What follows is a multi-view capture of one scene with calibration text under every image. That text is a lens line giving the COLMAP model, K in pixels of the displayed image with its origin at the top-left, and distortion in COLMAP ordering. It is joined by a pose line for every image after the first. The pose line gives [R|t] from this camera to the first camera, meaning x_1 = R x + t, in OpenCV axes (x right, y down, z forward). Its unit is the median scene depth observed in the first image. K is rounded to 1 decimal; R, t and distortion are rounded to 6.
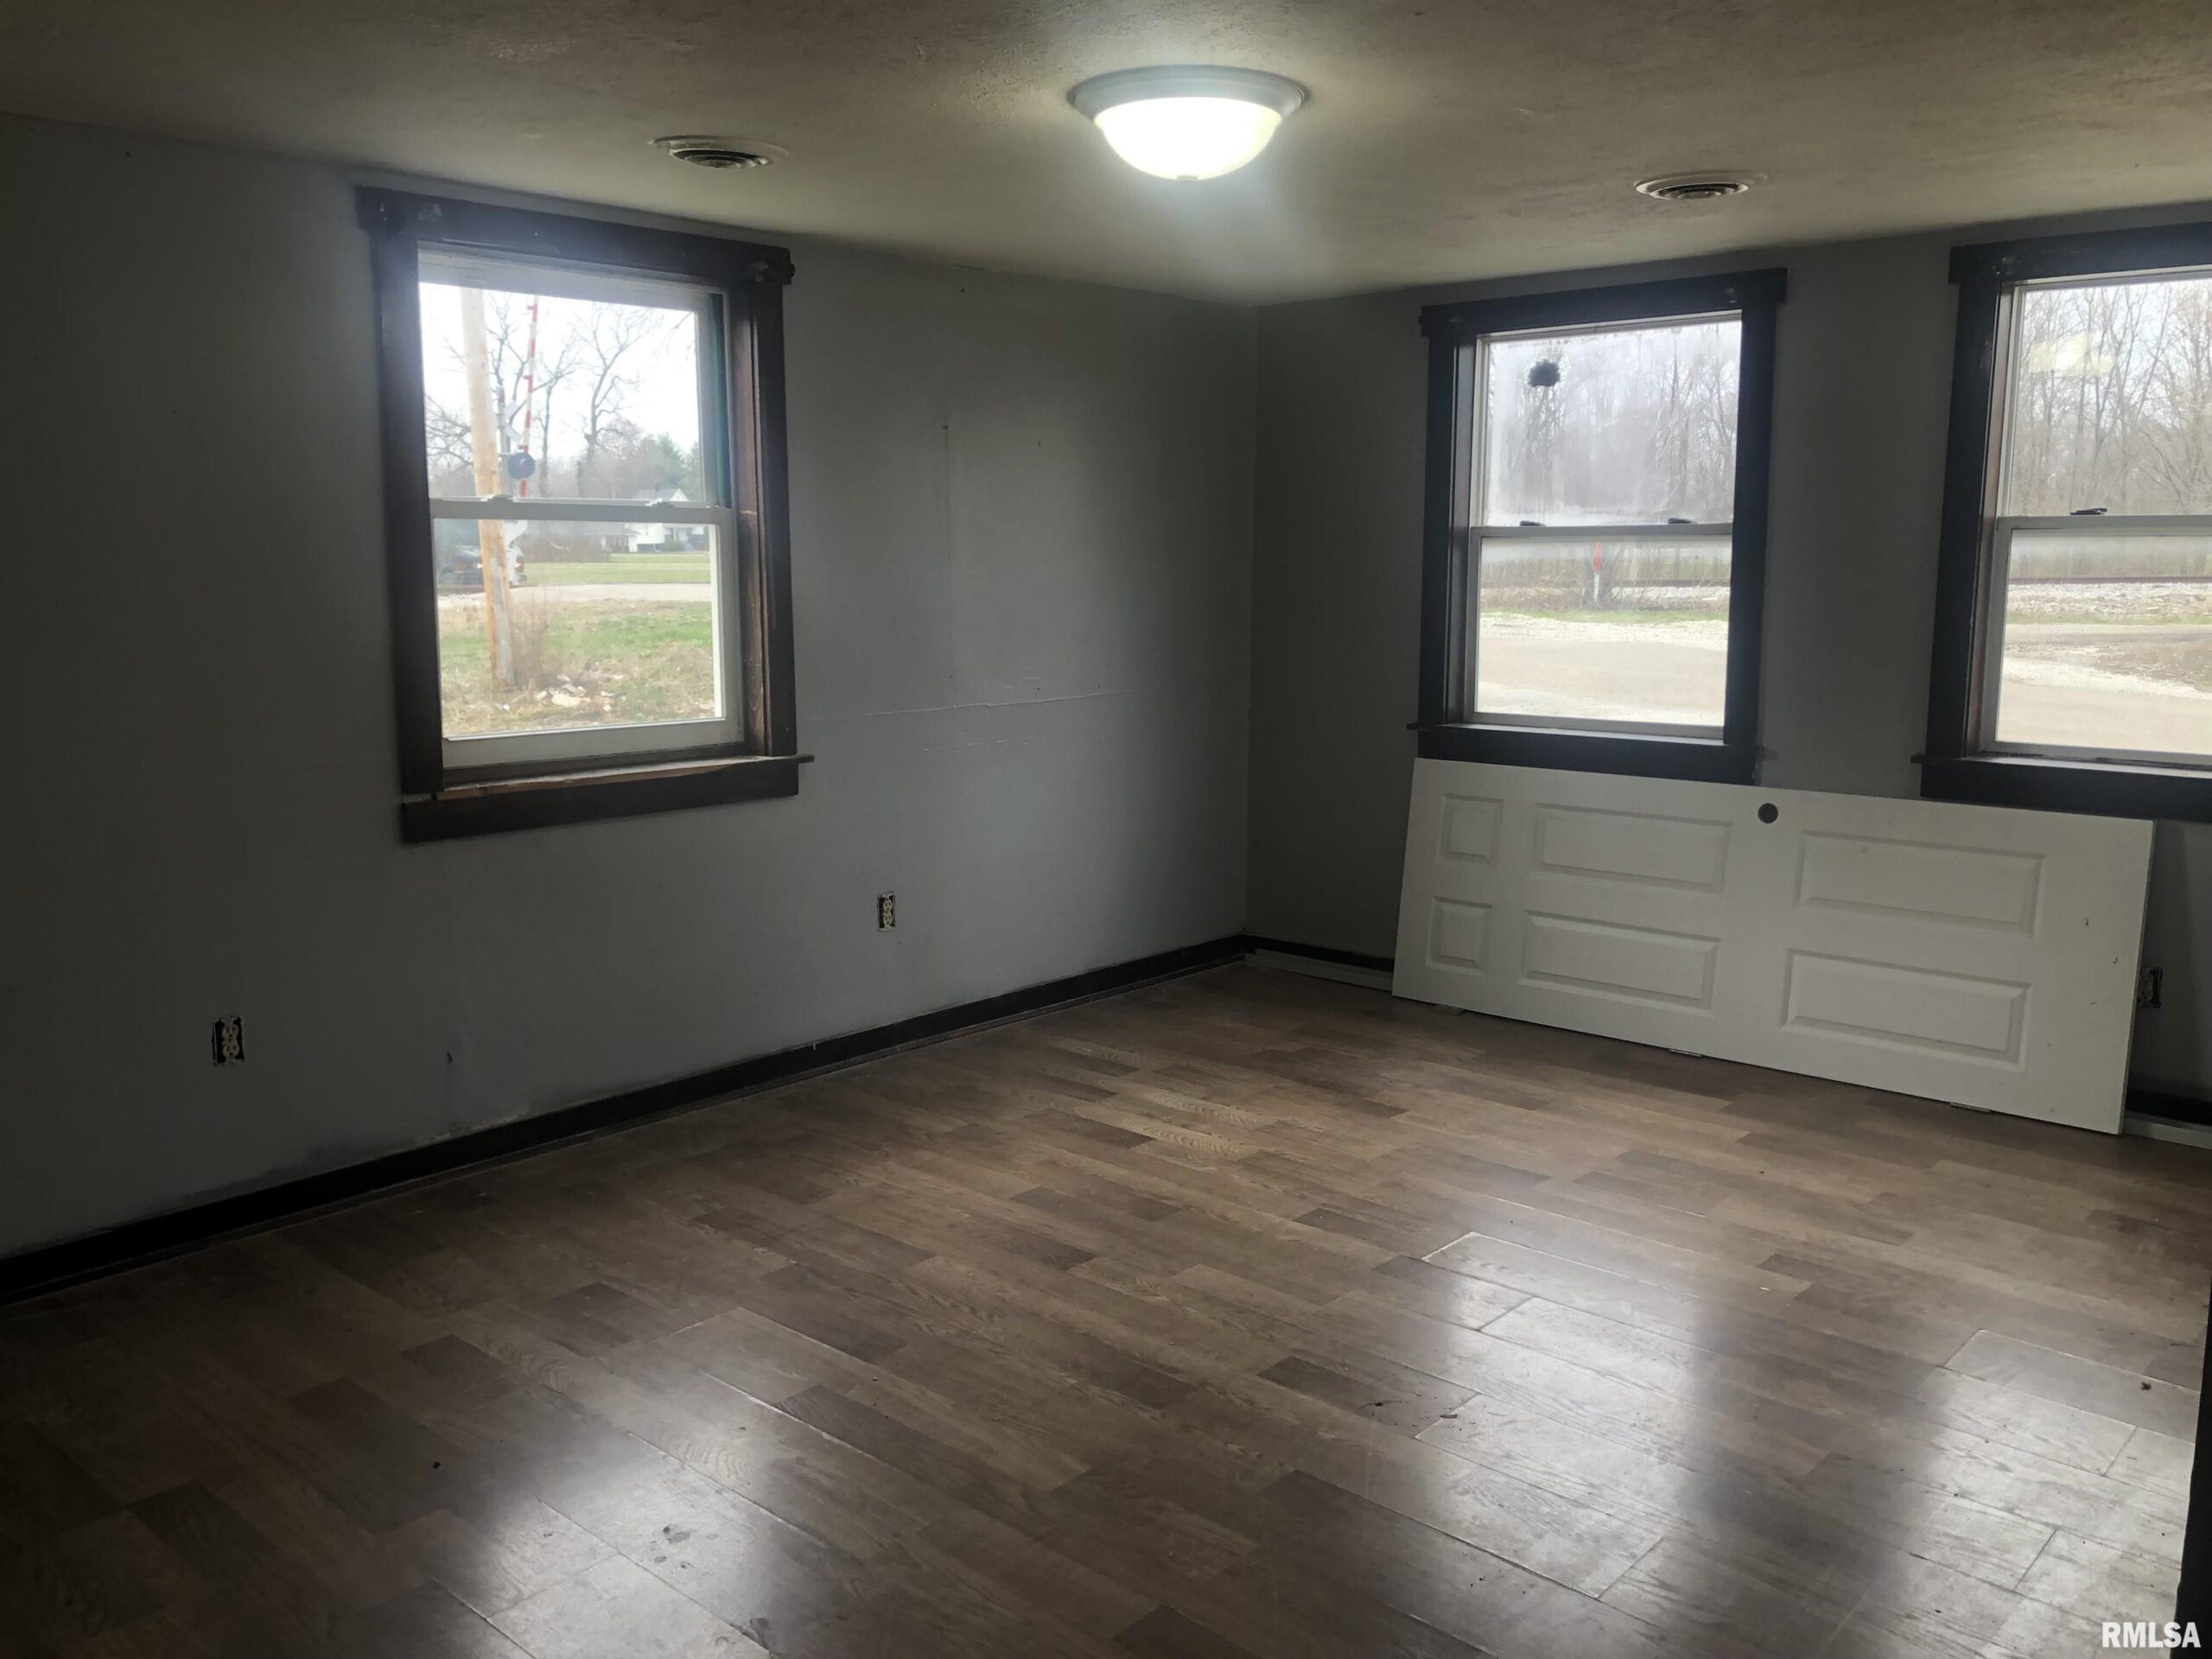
lens RADIAL K [[1815.3, 0, 1104.2], [0, 1815.3, 816.4], [0, 0, 1]] dist [0.046734, -0.020626]
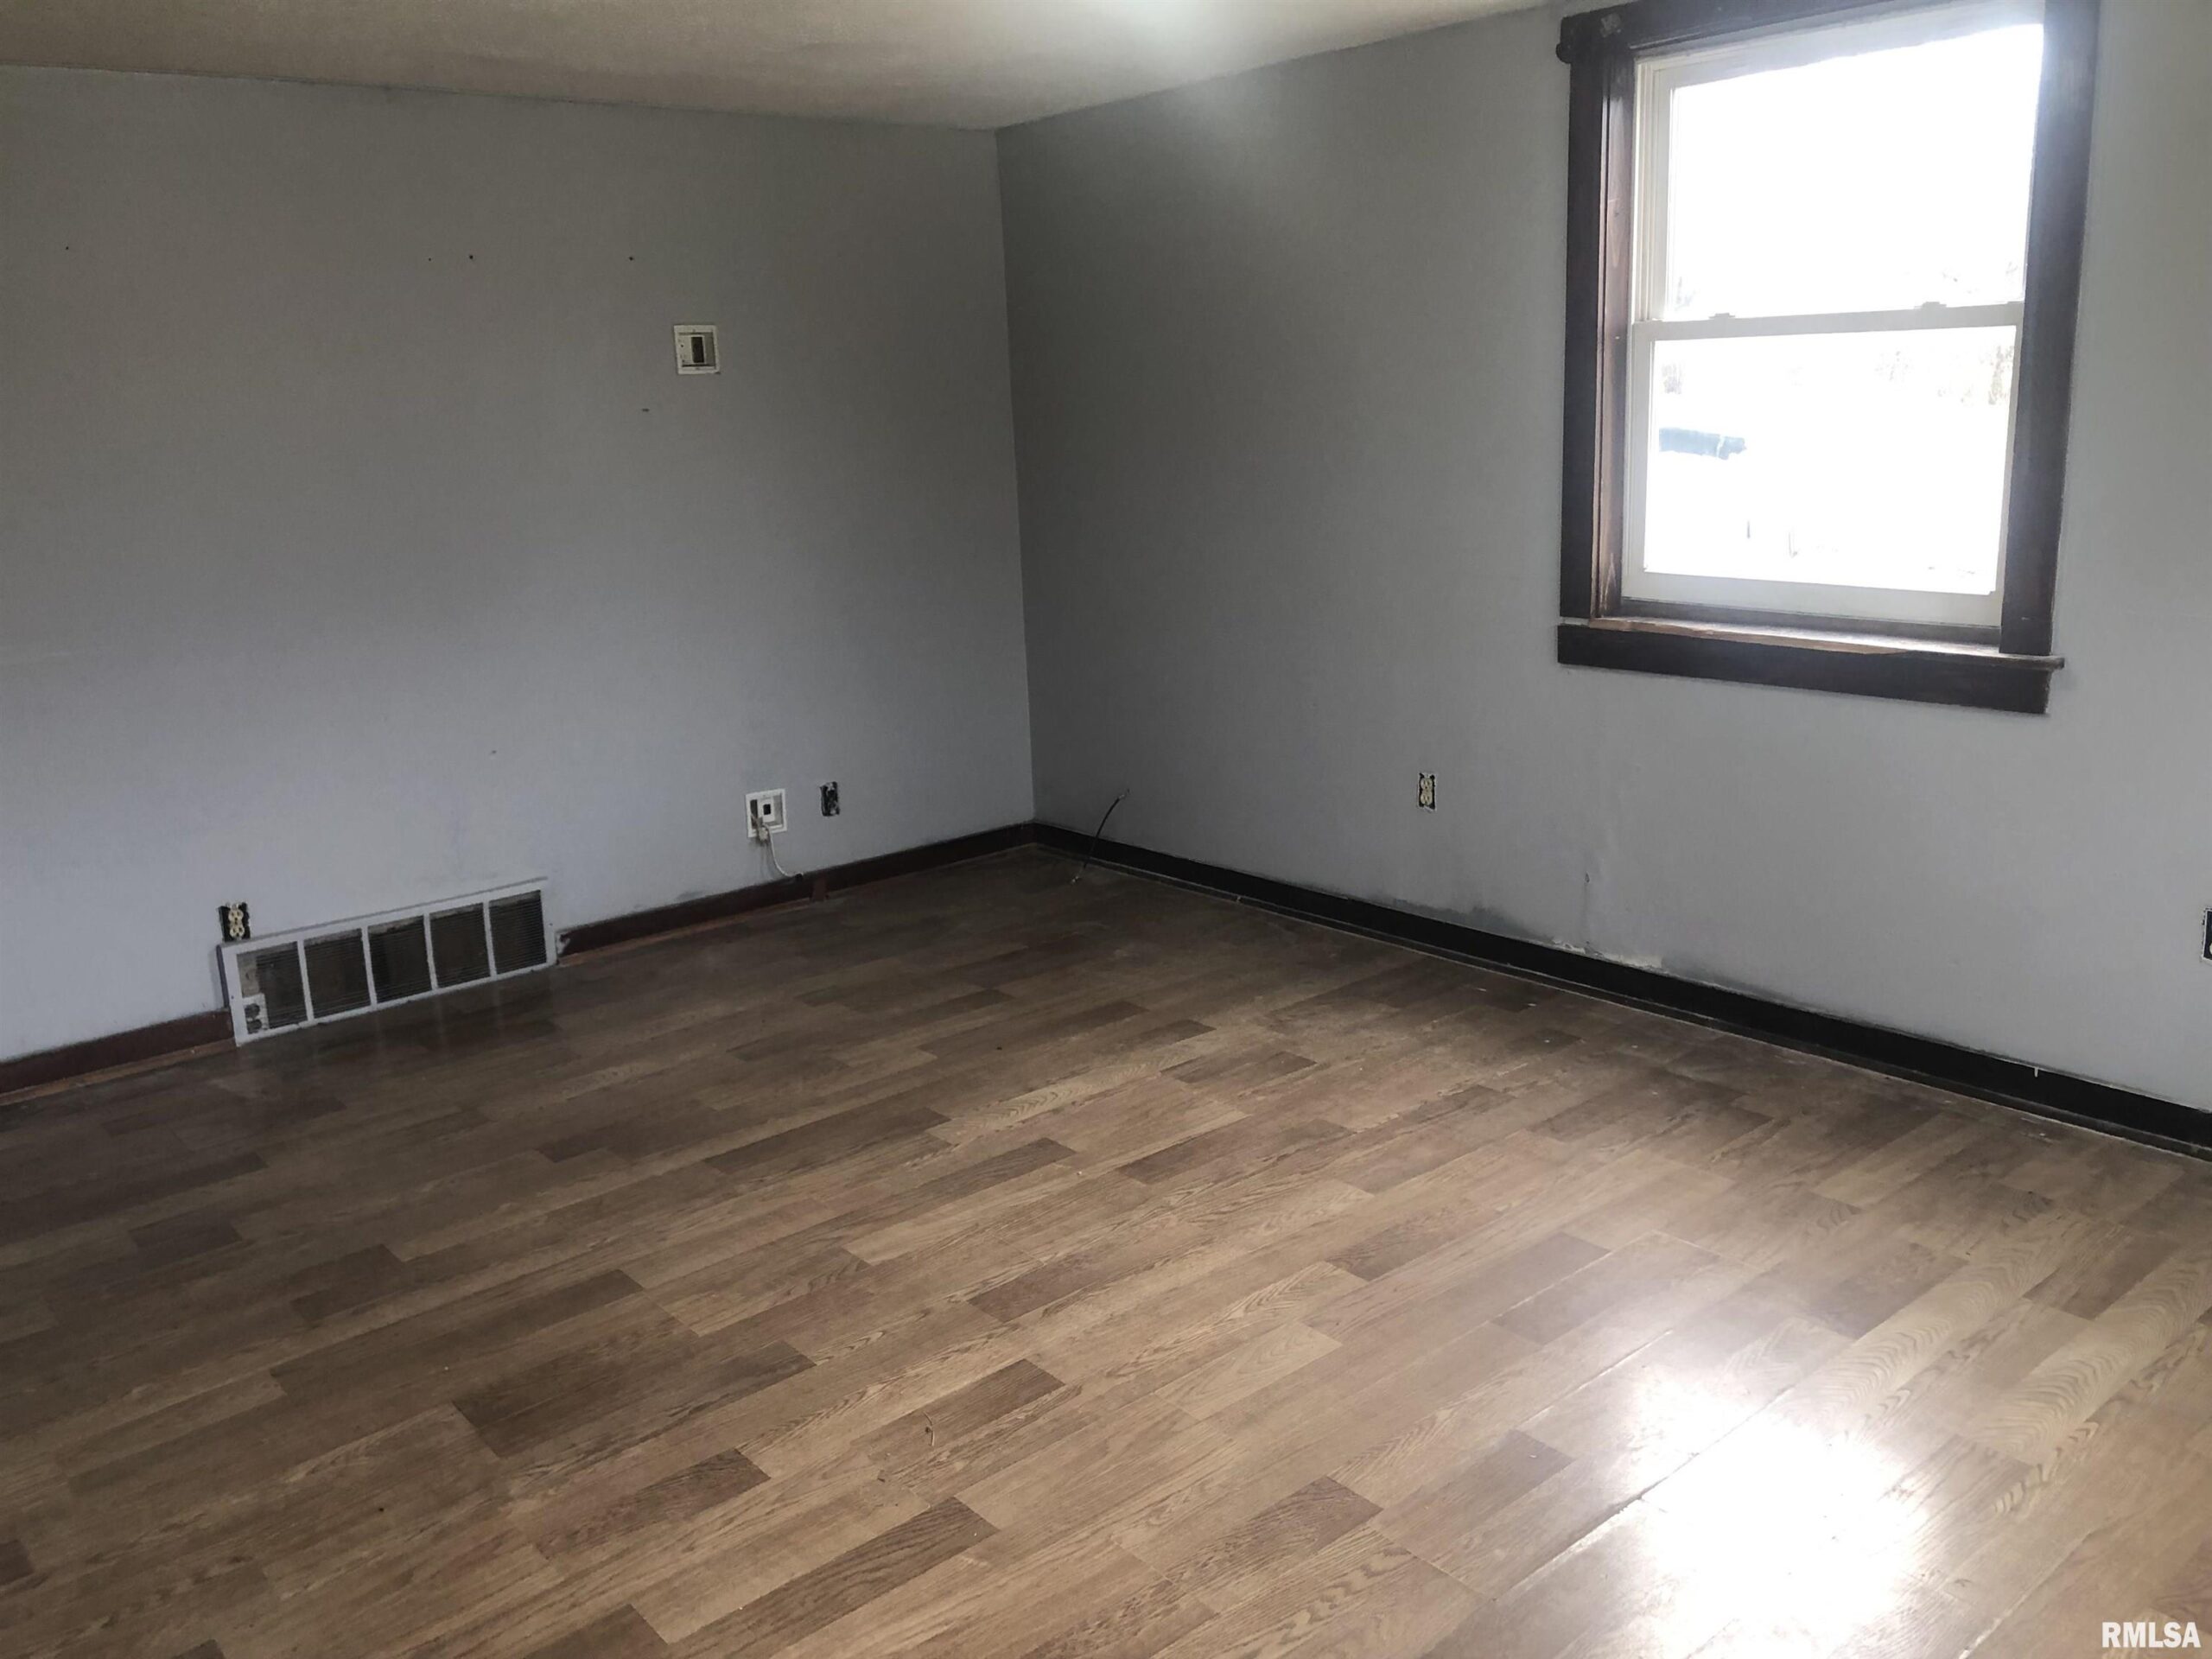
lens RADIAL K [[1815.3, 0, 1106.2], [0, 1815.3, 821.1], [0, 0, 1]] dist [0.046734, -0.020626]
pose [[-0.143039, 0.237710, -0.960747, 0.712558], [-0.105948, 0.961473, 0.253663, -0.141355], [0.984030, 0.138072, -0.112343, 0.911627]]
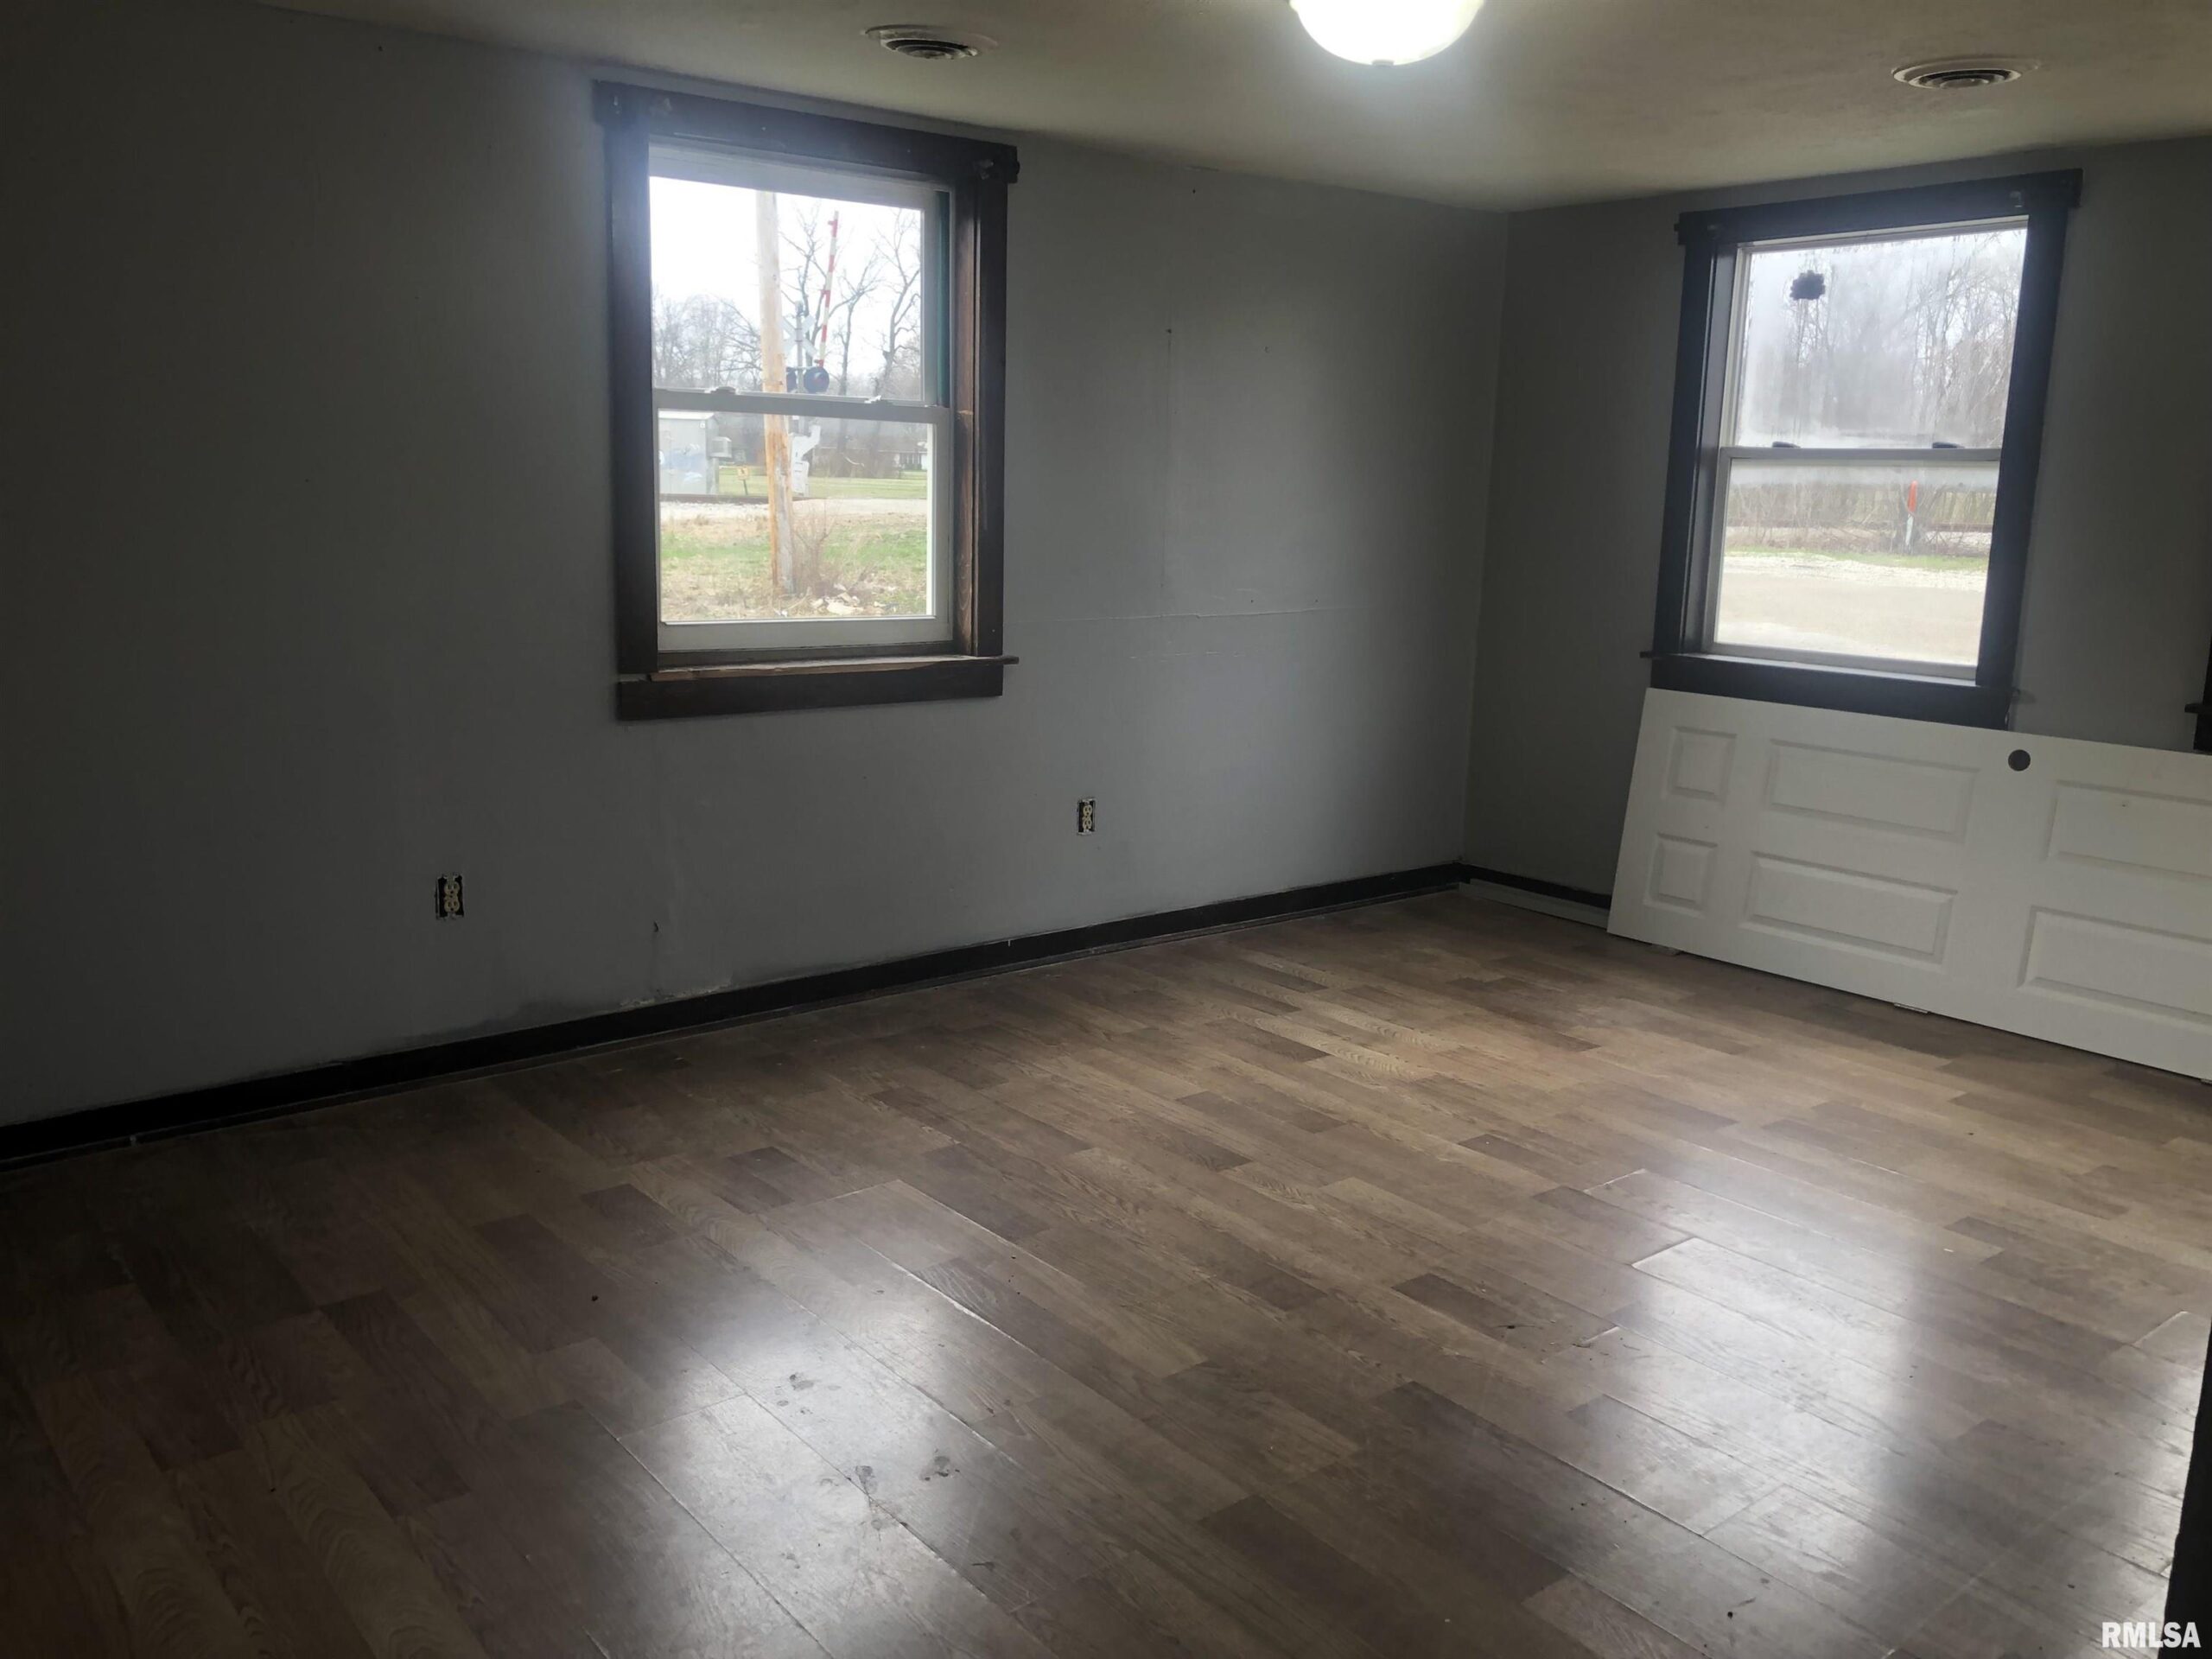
lens RADIAL K [[1815.3, 0, 1125.9], [0, 1815.3, 821.6], [0, 0, 1]] dist [0.046734, -0.020626]
pose [[0.989341, 0.053518, -0.135427, 0.051096], [-0.047793, 0.997835, 0.045178, 0.011946], [0.137551, -0.038224, 0.989757, 0.004581]]
